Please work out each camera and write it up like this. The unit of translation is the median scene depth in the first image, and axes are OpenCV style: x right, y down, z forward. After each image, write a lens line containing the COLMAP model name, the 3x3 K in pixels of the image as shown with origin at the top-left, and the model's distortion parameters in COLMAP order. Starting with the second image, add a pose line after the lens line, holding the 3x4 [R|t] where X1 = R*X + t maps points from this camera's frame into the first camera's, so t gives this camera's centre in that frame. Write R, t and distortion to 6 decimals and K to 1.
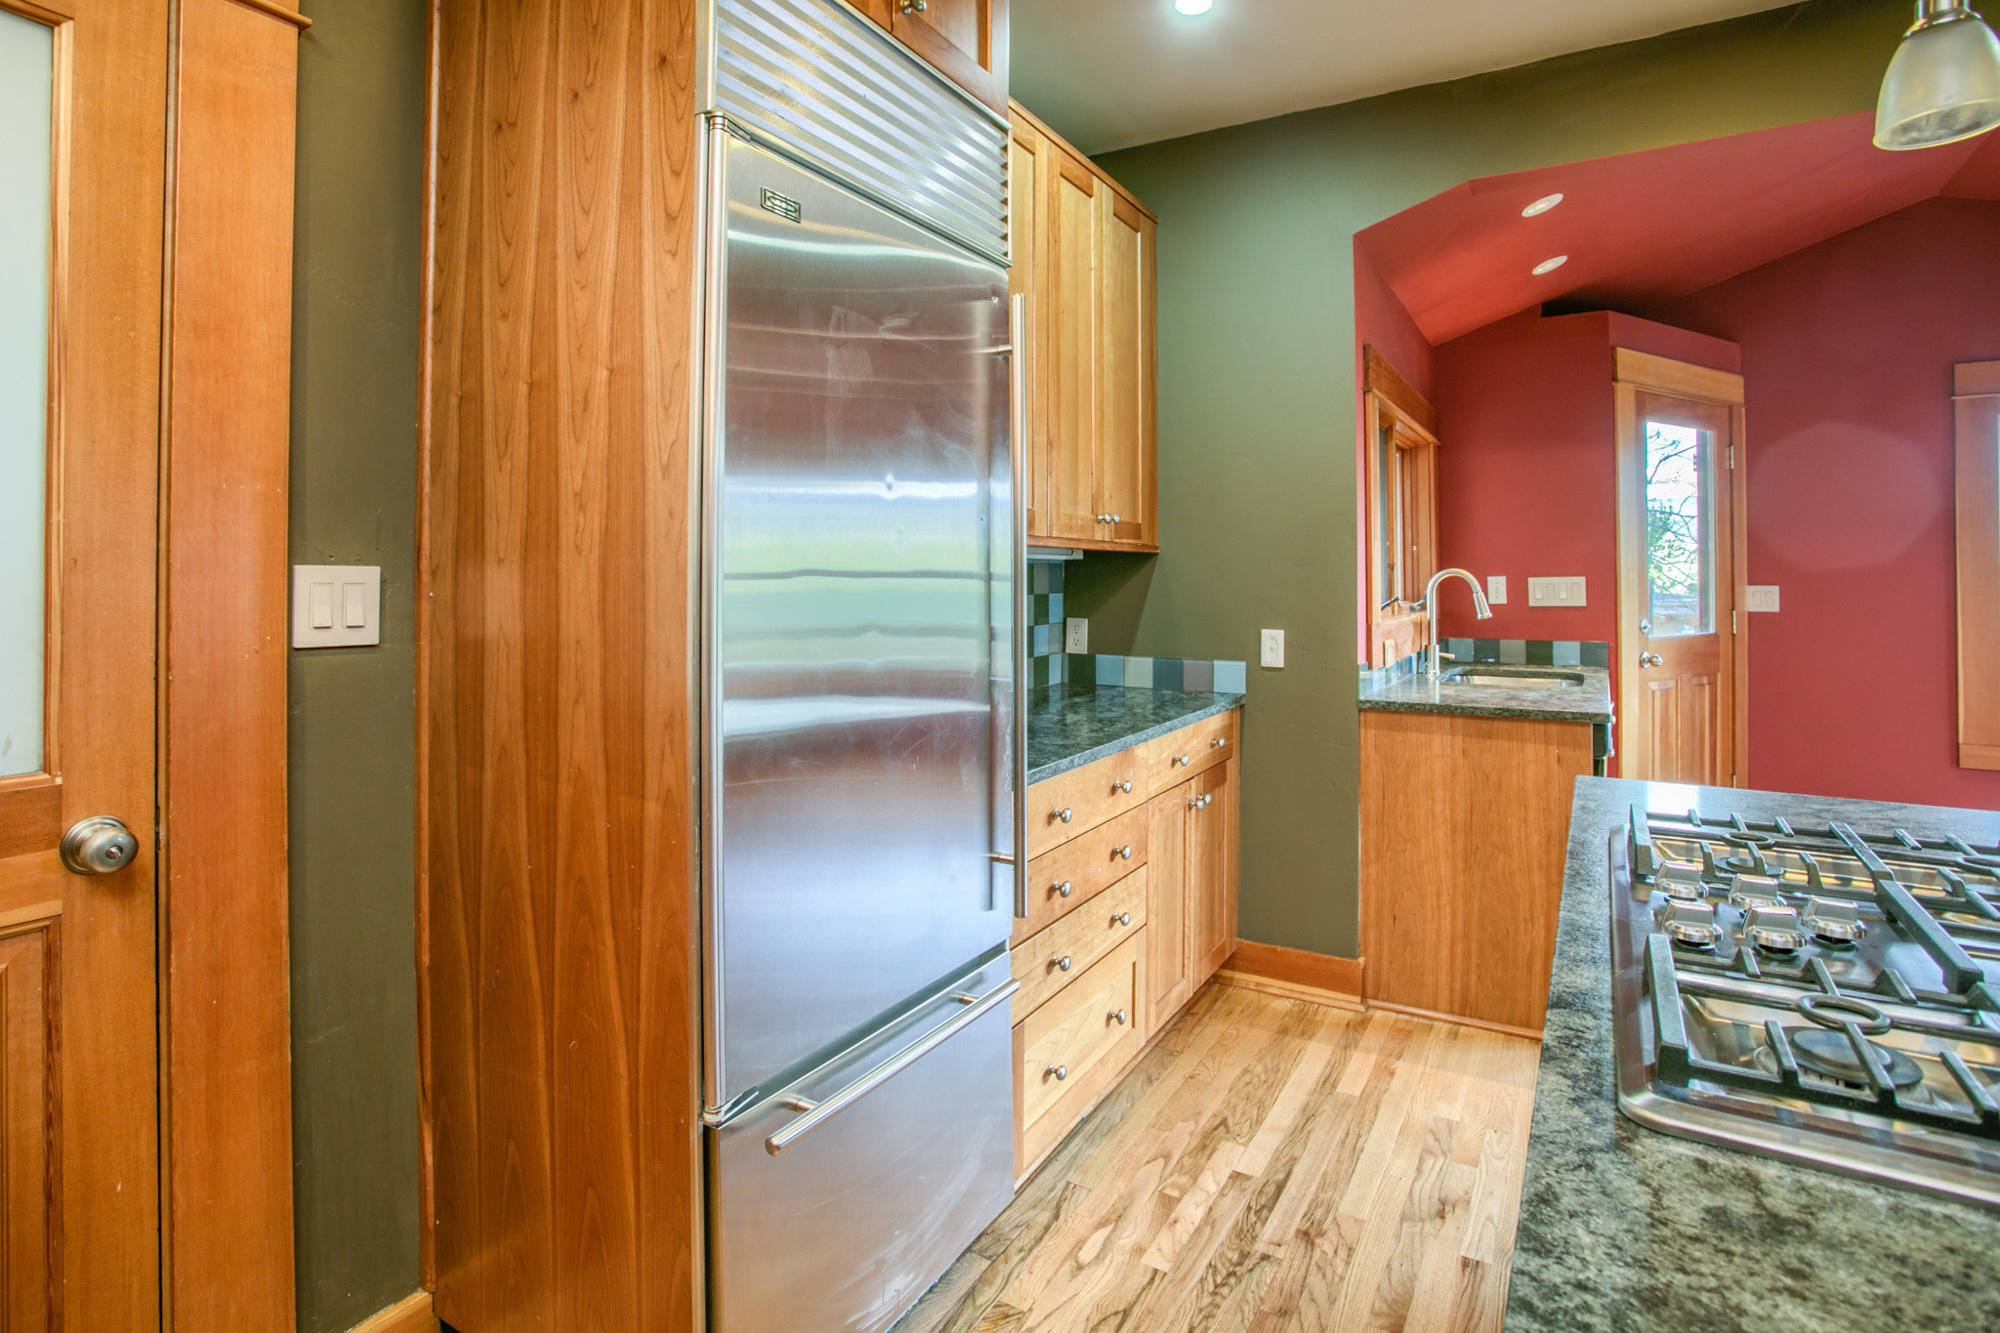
lens RADIAL K [[1008.7, 0, 998.5], [0, 1008.7, 555.5], [0, 0, 1]] dist [-0.055731, 0.018074]
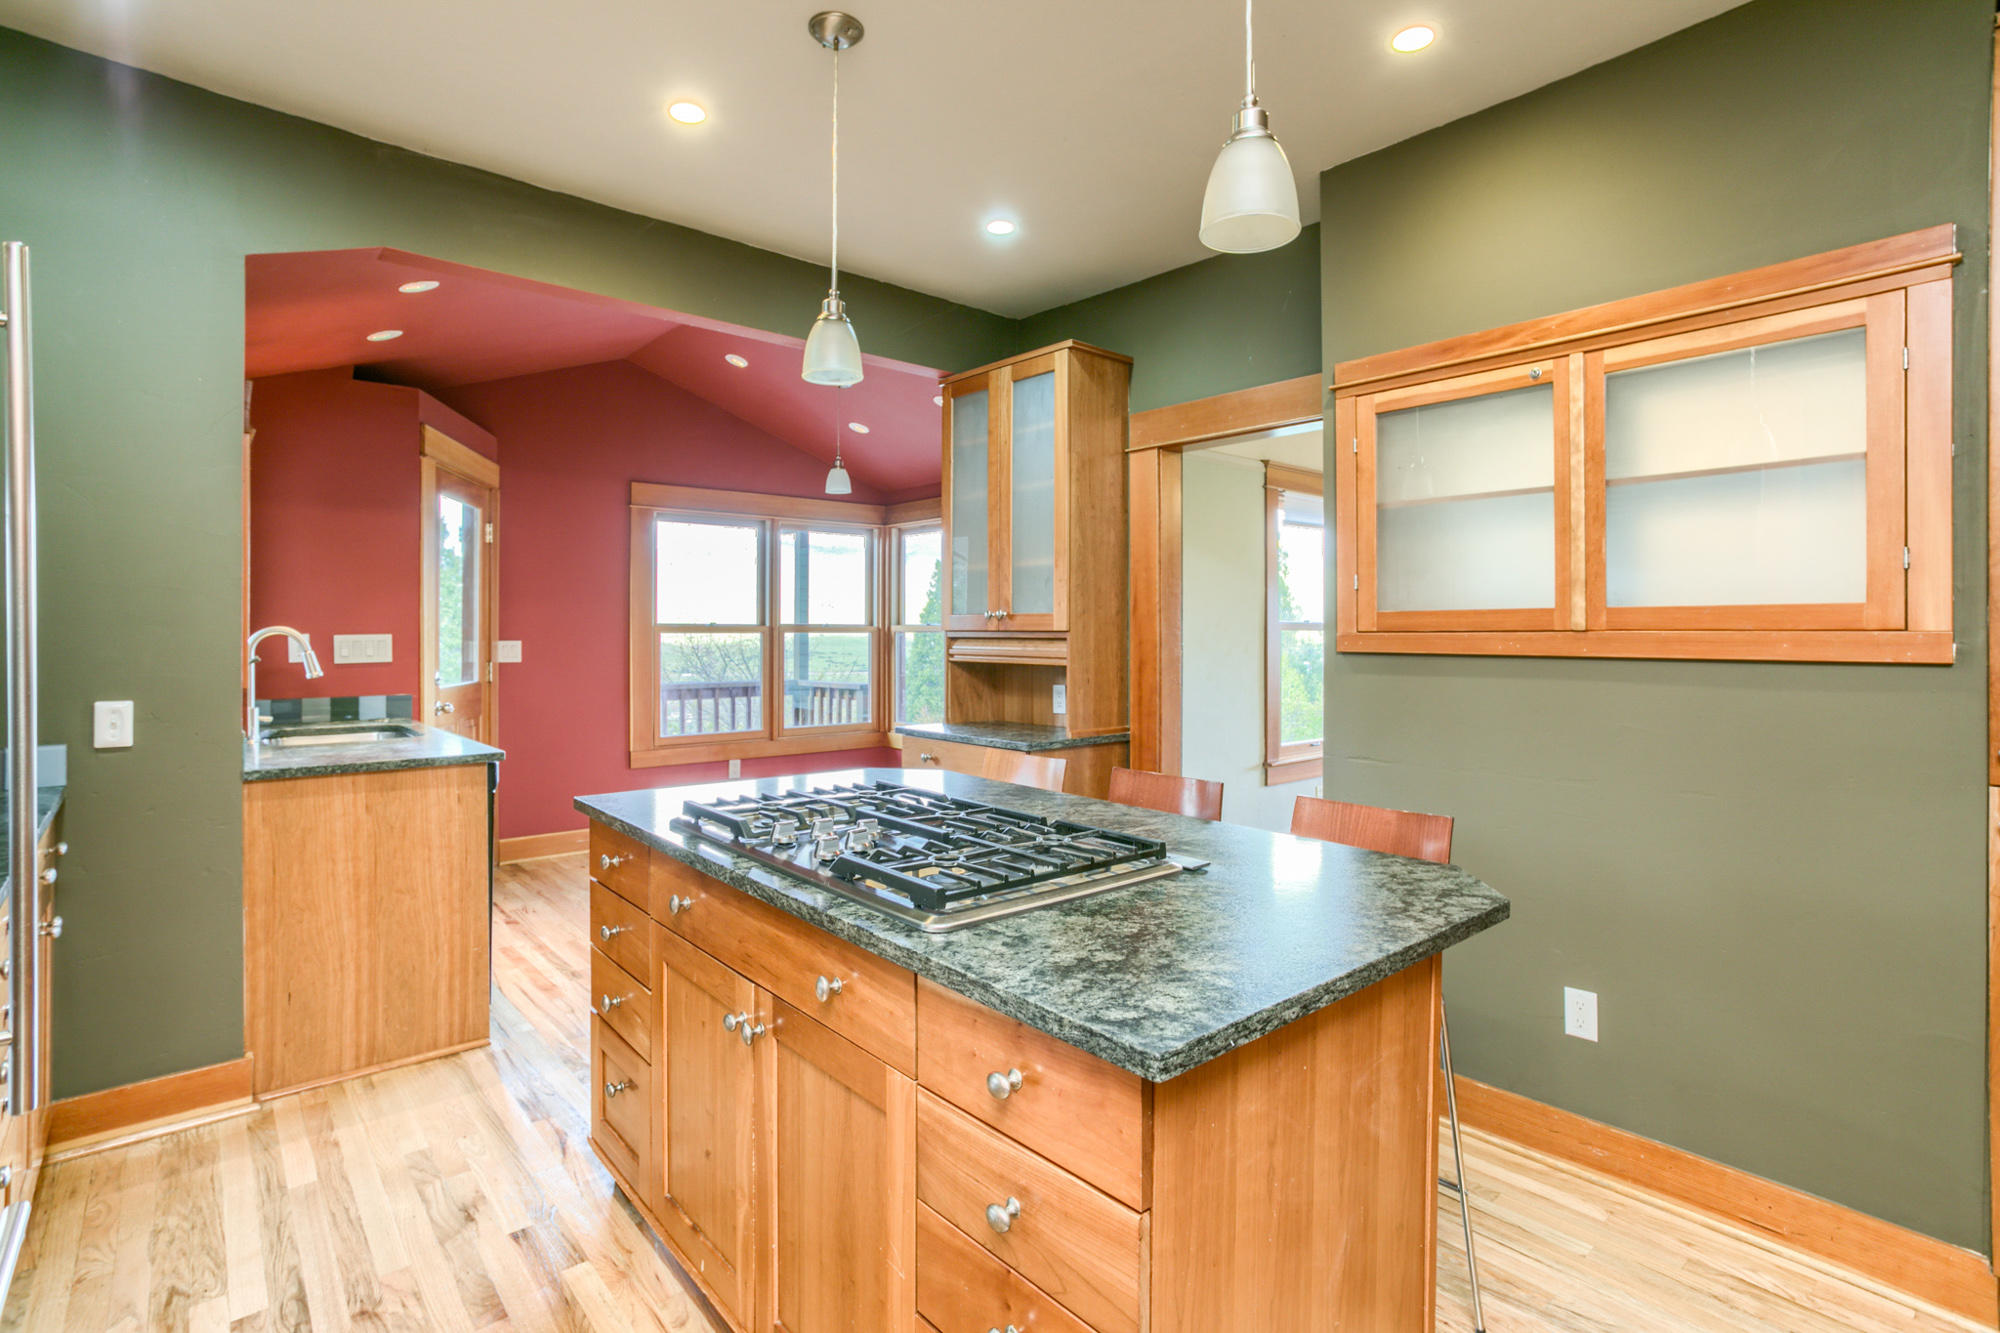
lens RADIAL K [[962.3, 0, 999.0], [0, 962.3, 634.9], [0, 0, 1]] dist [-0.000308, 0.011888]
pose [[0.320023, -0.001865, 0.947408, -0.264093], [-0.023964, 0.999662, 0.010063, -0.005394], [-0.947107, -0.025925, 0.319870, 0.073158]]
